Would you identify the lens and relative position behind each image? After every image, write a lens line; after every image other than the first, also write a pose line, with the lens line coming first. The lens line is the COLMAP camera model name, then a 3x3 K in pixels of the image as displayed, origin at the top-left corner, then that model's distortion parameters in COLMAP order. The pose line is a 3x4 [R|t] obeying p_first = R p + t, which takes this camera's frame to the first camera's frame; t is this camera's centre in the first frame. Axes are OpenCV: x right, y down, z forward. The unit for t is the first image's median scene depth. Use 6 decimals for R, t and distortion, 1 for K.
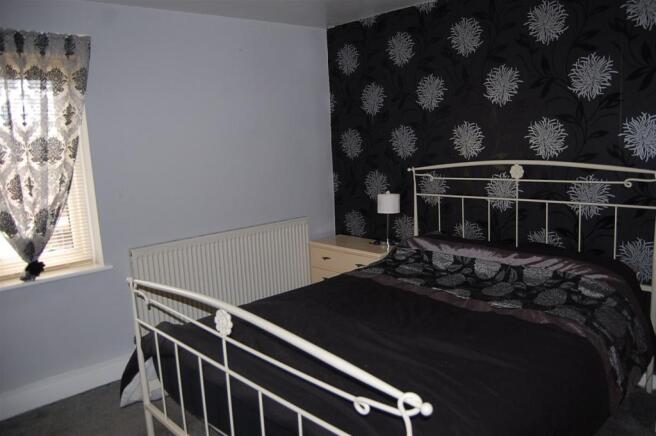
lens RADIAL K [[527.9, 0, 328.0], [0, 527.9, 218.0], [0, 0, 1]] dist [-0.083049, 0.005052]
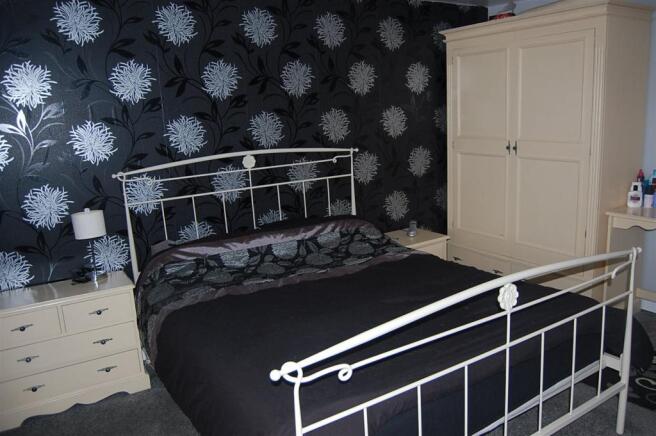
lens RADIAL K [[488.2, 0, 328.0], [0, 488.2, 218.0], [0, 0, 1]] dist [-0.068814, -0.004402]
pose [[0.202338, -0.163381, 0.965591, -0.594086], [0.193133, 0.973279, 0.124211, -0.068994], [-0.960083, 0.161354, 0.228485, 0.631663]]
